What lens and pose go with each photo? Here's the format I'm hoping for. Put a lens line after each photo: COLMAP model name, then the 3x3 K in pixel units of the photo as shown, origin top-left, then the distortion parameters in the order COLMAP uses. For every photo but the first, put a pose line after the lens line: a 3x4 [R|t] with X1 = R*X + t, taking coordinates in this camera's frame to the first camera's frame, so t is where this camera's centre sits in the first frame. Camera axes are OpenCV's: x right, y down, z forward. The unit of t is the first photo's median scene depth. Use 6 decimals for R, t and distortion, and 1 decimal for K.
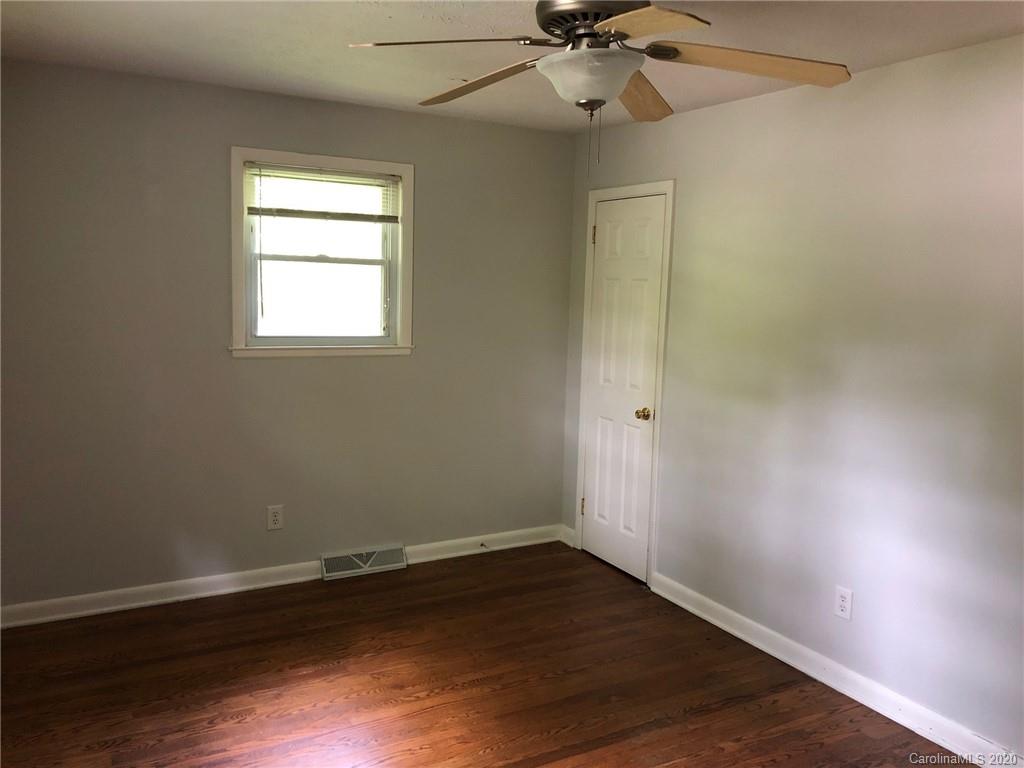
lens RADIAL K [[819.3, 0, 507.9], [0, 819.3, 379.1], [0, 0, 1]] dist [0.053399, -0.005505]
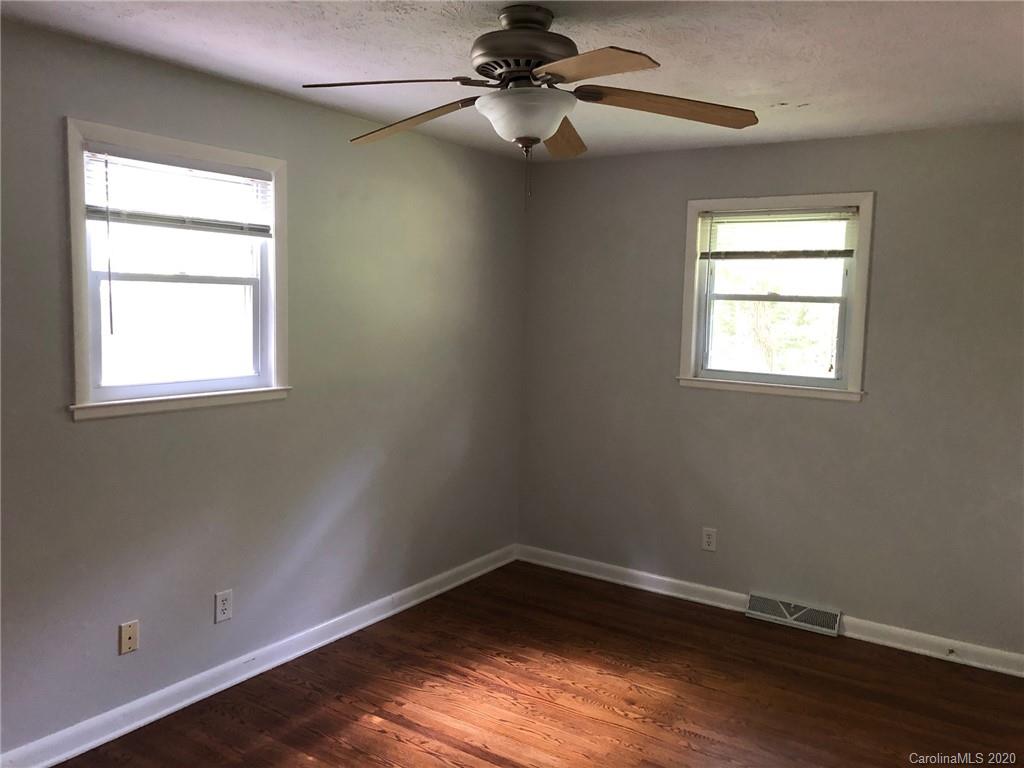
lens RADIAL K [[845.5, 0, 517.6], [0, 845.5, 376.8], [0, 0, 1]] dist [0.035043, -0.014077]
pose [[0.474286, 0.074071, -0.877249, 0.563865], [-0.116469, 0.992975, 0.020873, -0.036261], [0.872633, 0.092272, 0.479581, 0.245881]]
